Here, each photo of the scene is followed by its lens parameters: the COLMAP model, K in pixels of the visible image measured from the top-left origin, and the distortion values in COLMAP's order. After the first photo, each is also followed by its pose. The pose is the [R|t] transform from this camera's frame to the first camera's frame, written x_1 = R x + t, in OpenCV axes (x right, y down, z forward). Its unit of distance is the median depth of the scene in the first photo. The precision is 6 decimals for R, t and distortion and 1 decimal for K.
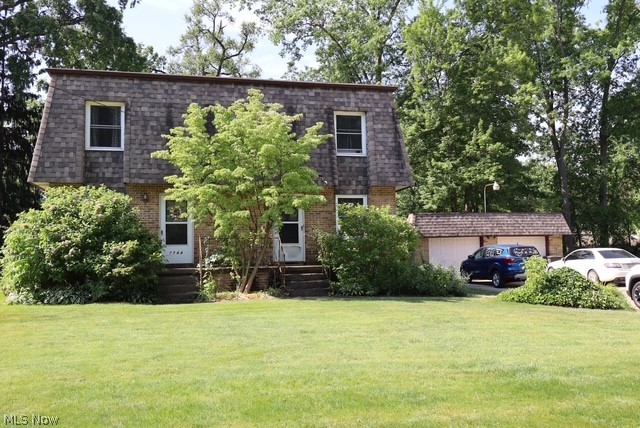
lens RADIAL K [[625.9, 0, 320.0], [0, 625.9, 214.4], [0, 0, 1]] dist [0.019593, 0.000000]
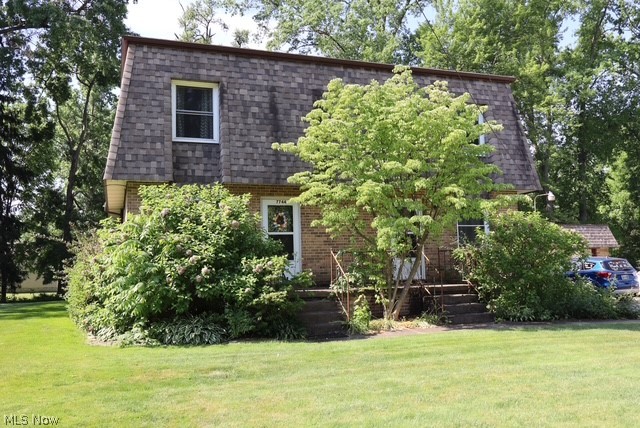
lens RADIAL K [[586.5, 0, 320.1], [0, 586.5, 214.8], [0, 0, 1]] dist [0.015662, 0.000000]
pose [[0.992593, 0.000993, 0.121486, -0.278550], [0.002346, 0.999624, -0.027335, 0.010628], [-0.121467, 0.027417, 0.992217, 0.249554]]
